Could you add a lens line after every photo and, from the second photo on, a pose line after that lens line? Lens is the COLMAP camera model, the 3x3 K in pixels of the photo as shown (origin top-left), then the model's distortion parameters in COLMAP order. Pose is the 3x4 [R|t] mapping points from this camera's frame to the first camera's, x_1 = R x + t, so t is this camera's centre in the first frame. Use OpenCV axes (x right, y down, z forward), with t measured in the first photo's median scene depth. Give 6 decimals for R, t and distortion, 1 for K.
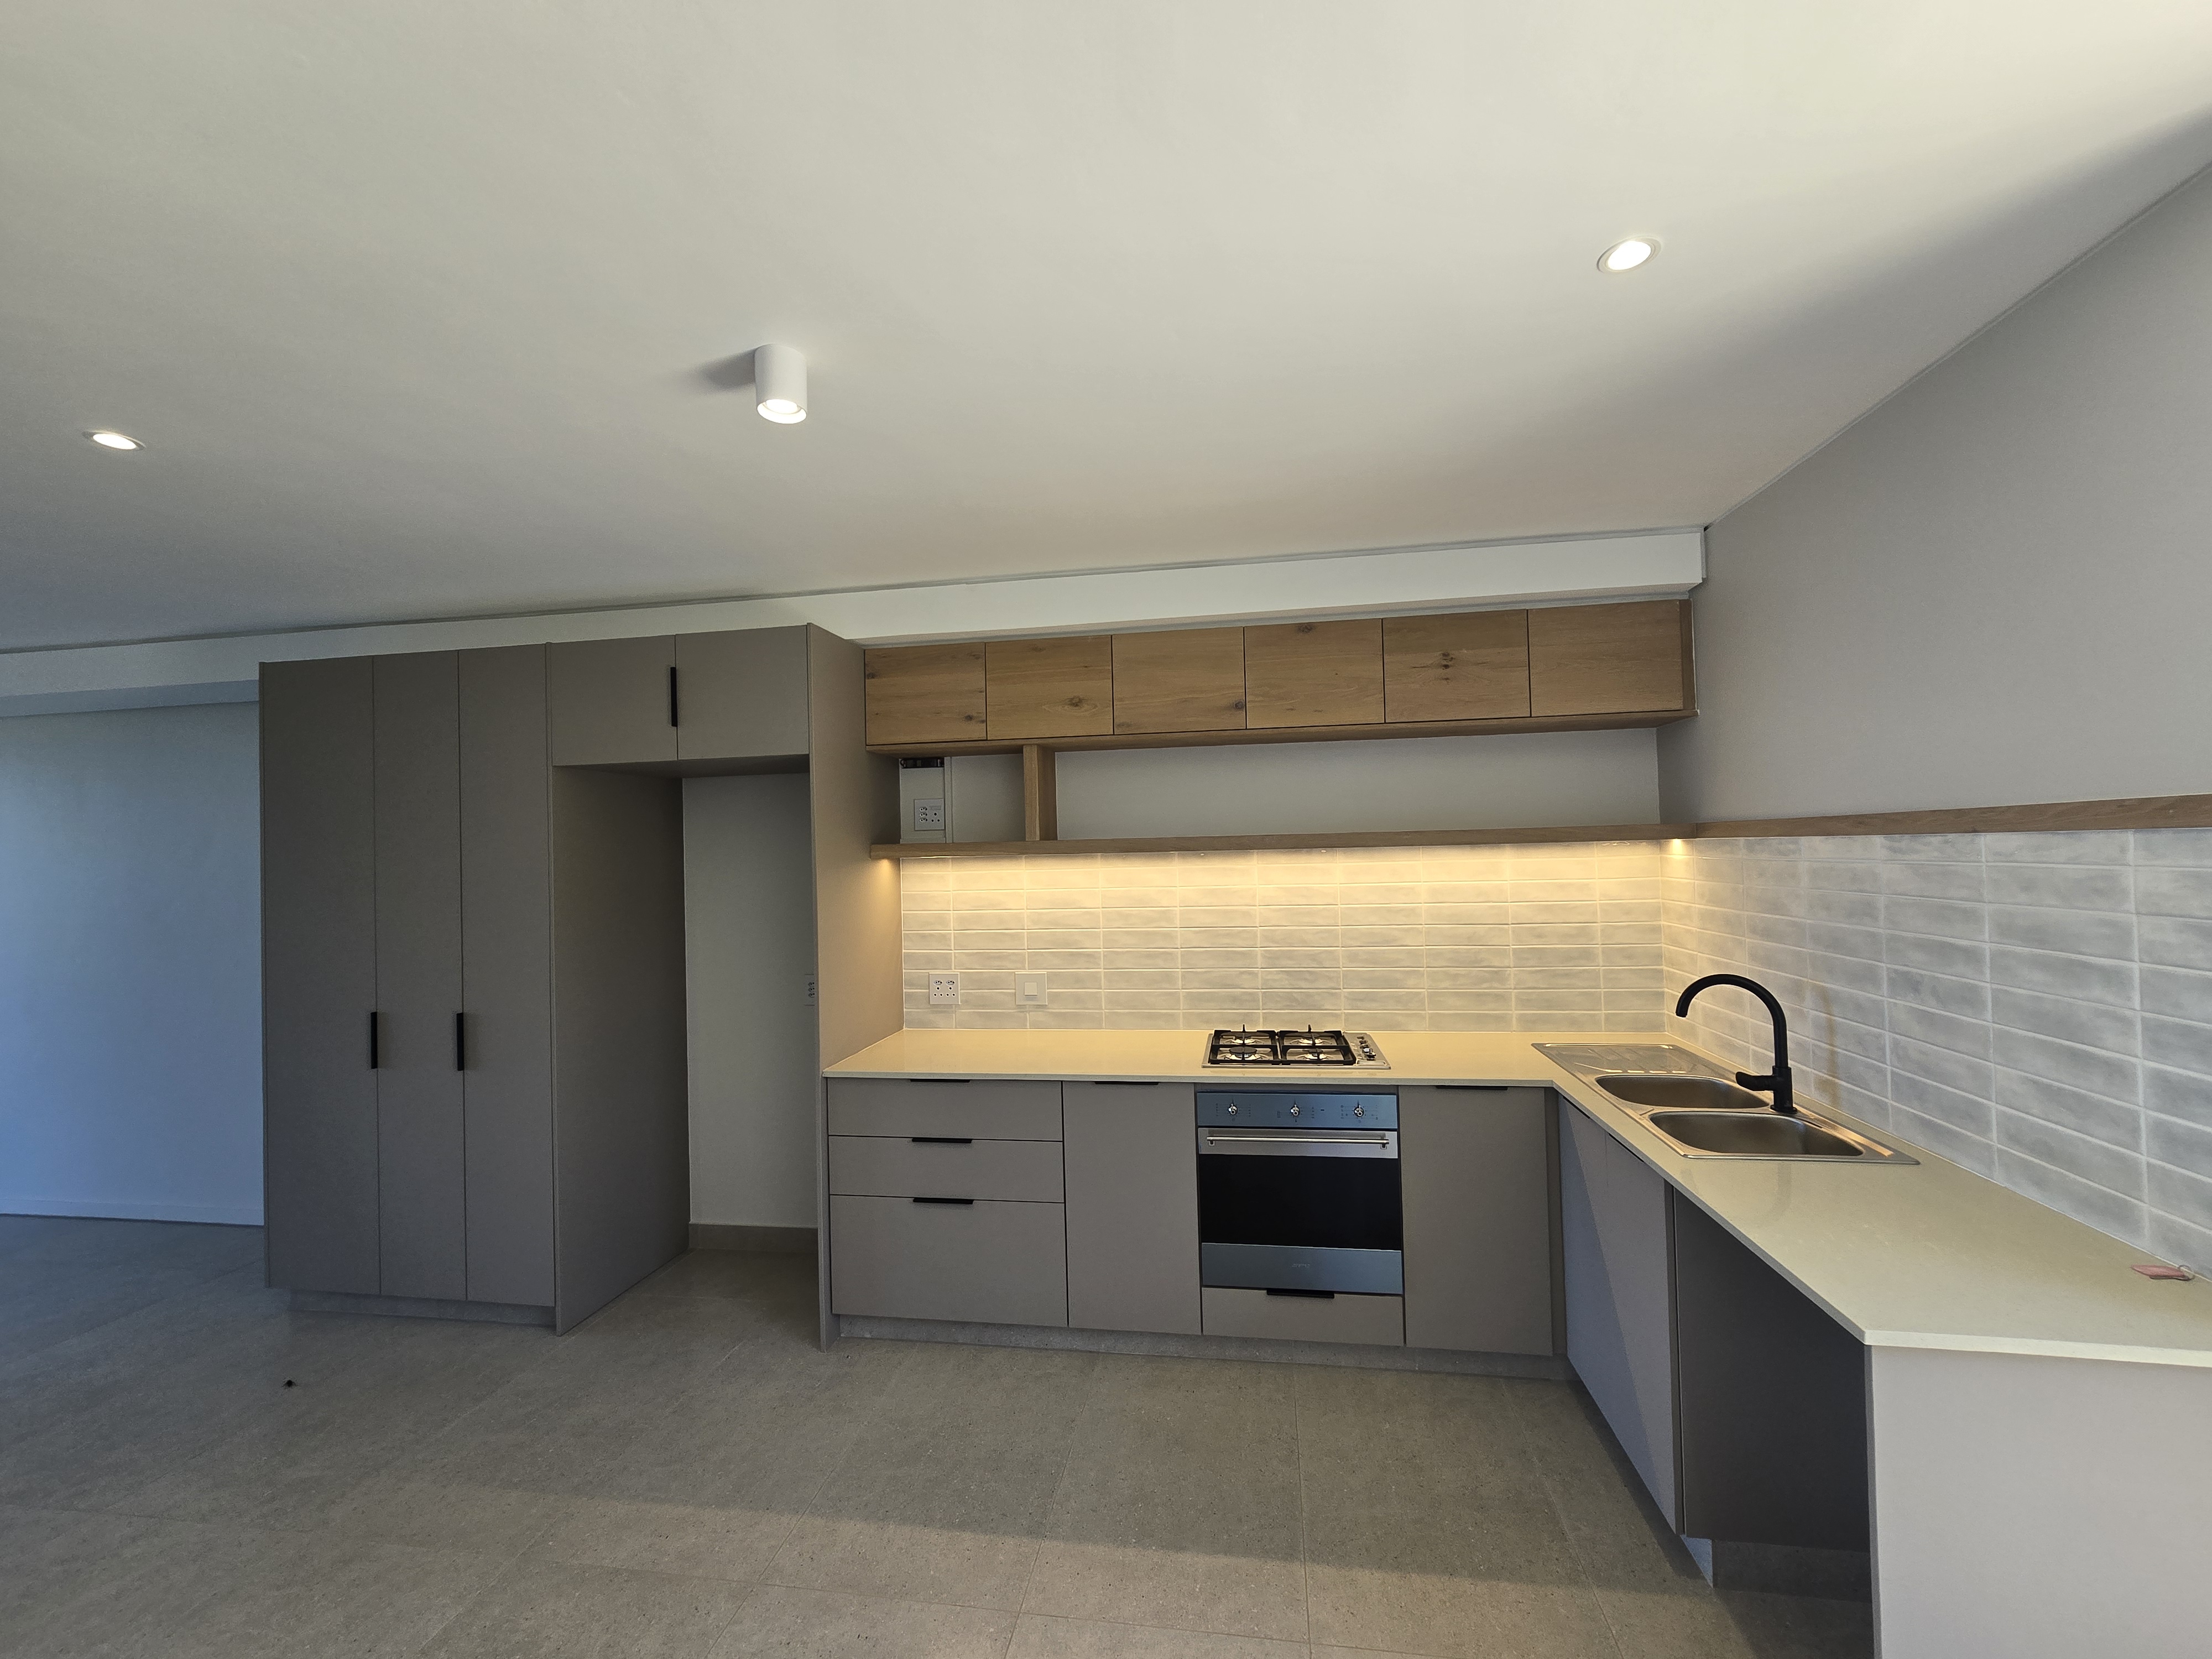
lens RADIAL K [[906.7, 0, 1114.8], [0, 906.7, 831.9], [0, 0, 1]] dist [-0.004180, -0.000631]
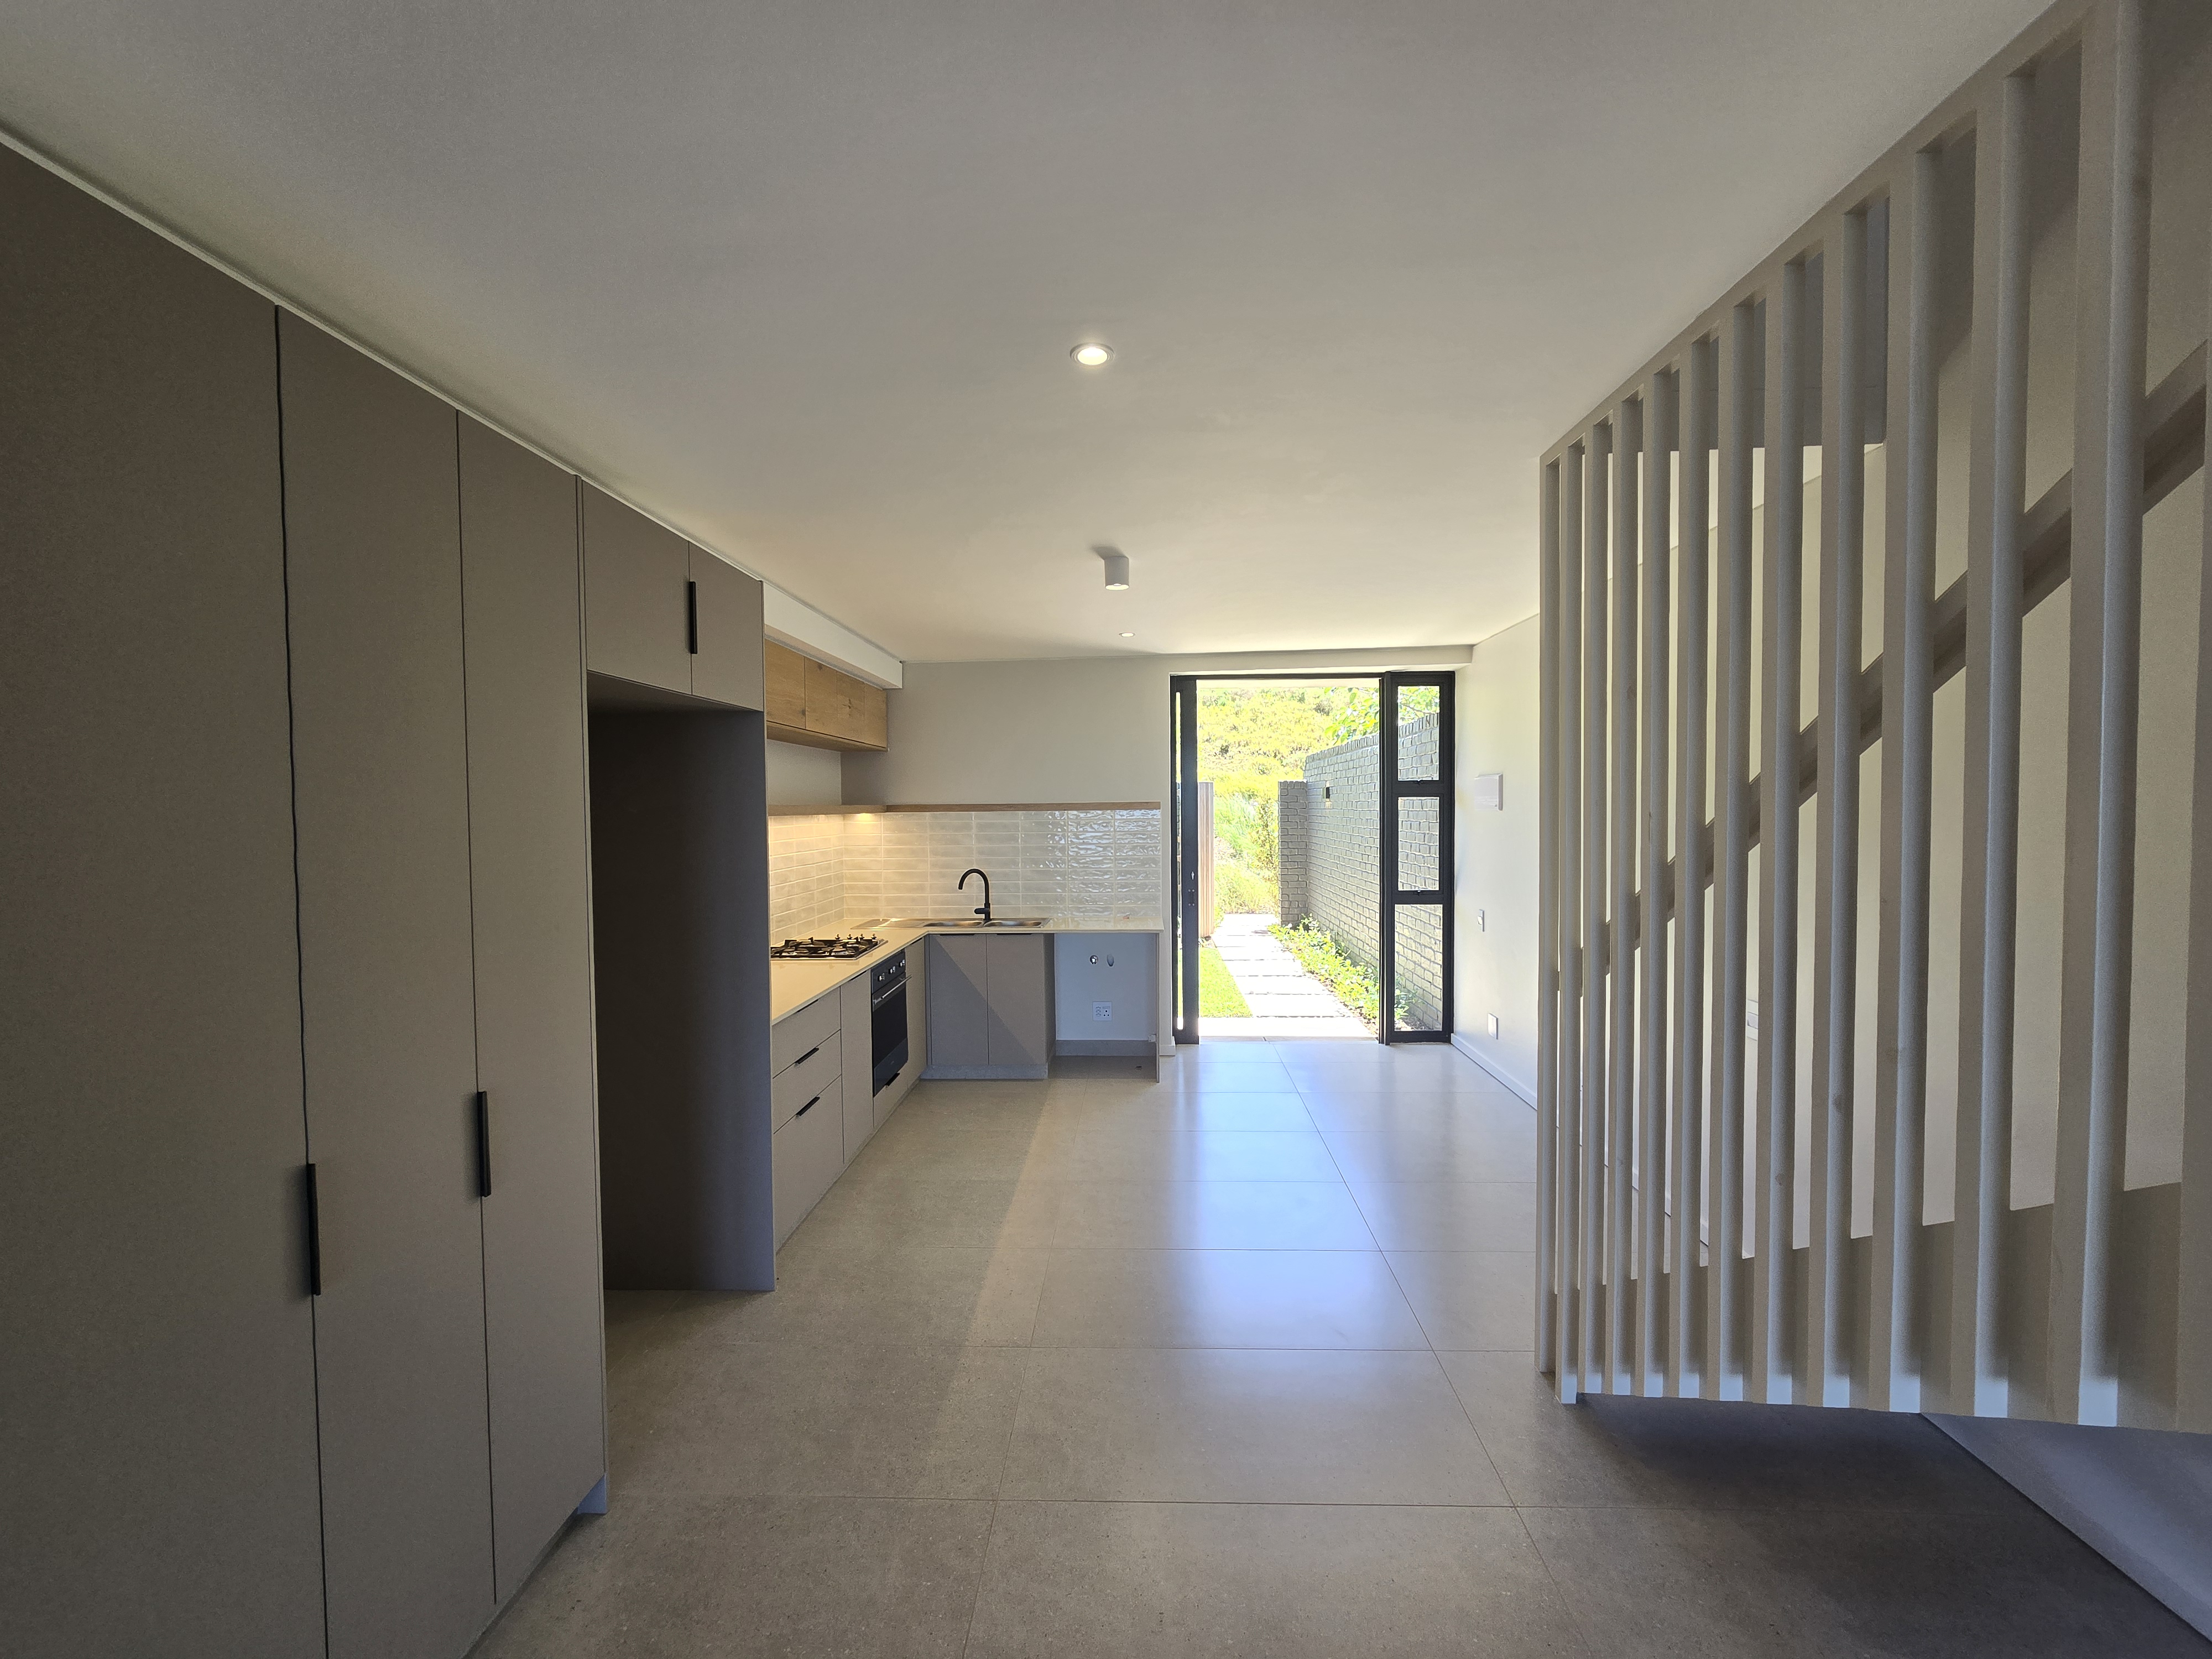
lens RADIAL K [[906.7, 0, 1114.8], [0, 906.7, 831.9], [0, 0, 1]] dist [-0.004180, -0.000631]
pose [[-0.122588, -0.002384, 0.992455, -1.268411], [-0.006857, 0.999975, 0.001555, 0.038989], [-0.992434, -0.006615, -0.122601, 0.671415]]
